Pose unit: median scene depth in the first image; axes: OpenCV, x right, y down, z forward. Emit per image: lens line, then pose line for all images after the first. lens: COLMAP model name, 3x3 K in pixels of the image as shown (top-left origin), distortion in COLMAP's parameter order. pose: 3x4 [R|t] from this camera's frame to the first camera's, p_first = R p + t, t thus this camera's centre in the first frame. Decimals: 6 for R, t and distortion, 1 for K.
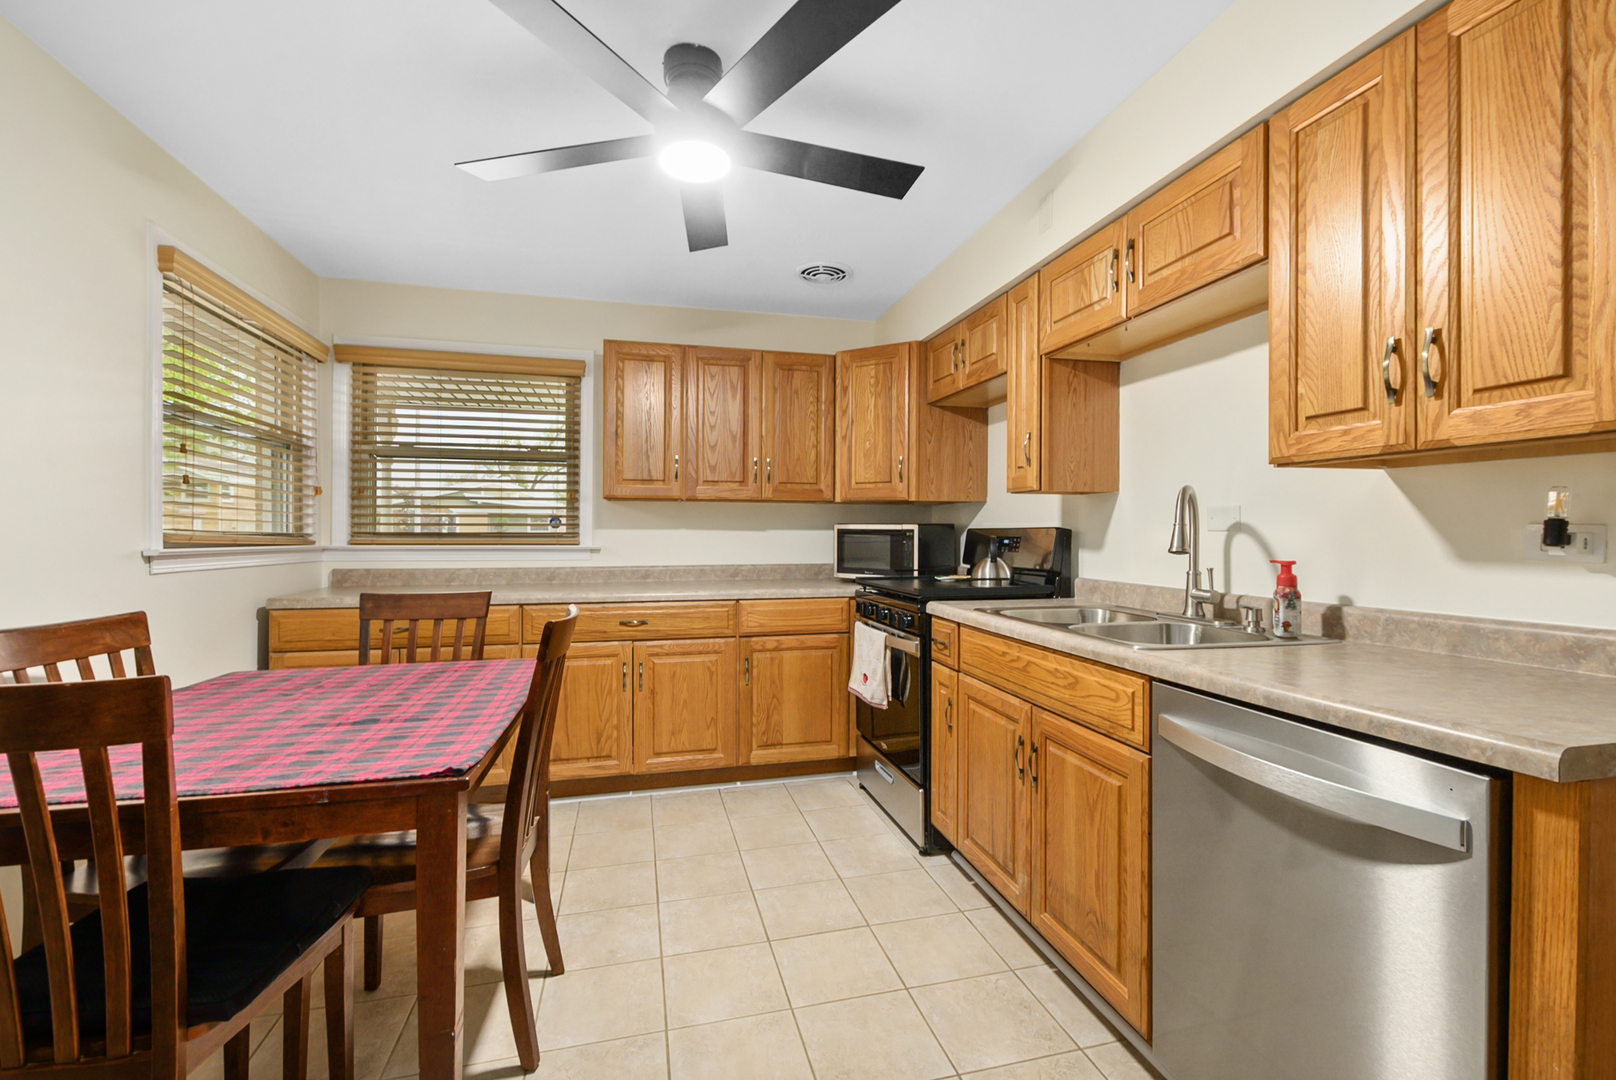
lens RADIAL K [[703.9, 0, 832.6], [0, 703.9, 535.8], [0, 0, 1]] dist [-0.000708, -0.000138]
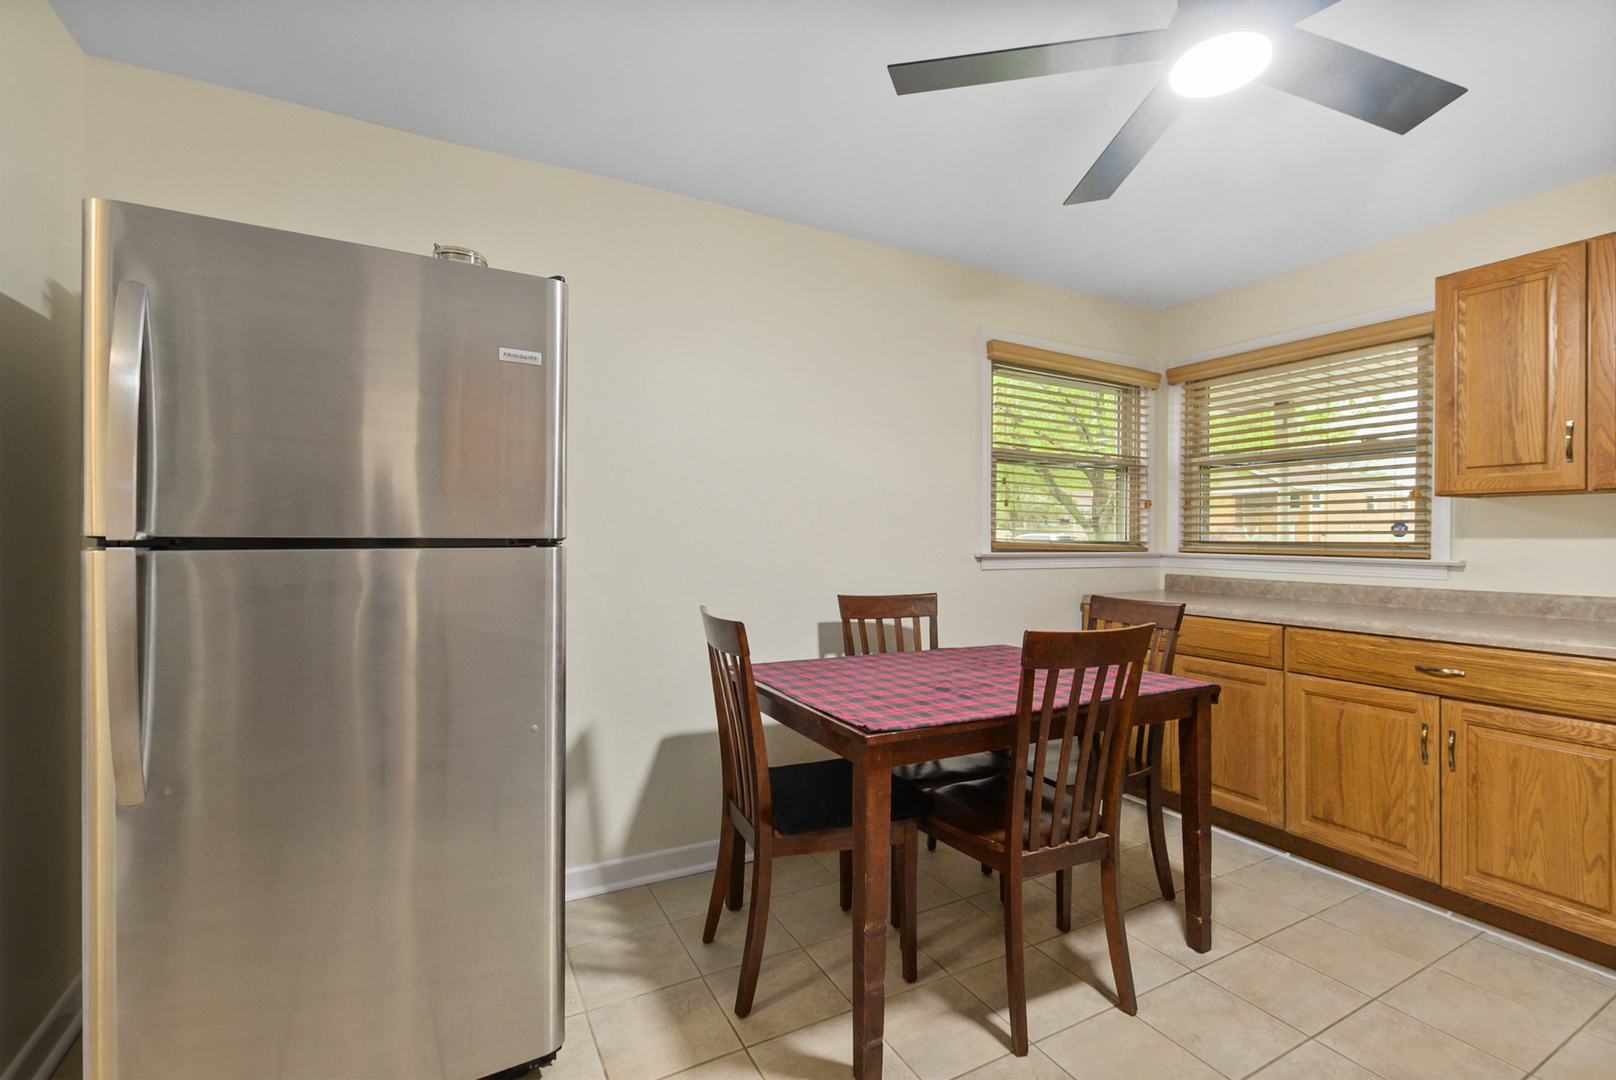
lens RADIAL K [[710.6, 0, 813.9], [0, 710.6, 542.3], [0, 0, 1]] dist [-0.001605, -0.000849]
pose [[0.228051, 0.007260, -0.973622, 0.257973], [-0.006314, 0.999962, 0.005978, -0.005996], [0.973629, 0.004784, 0.228088, 0.218151]]
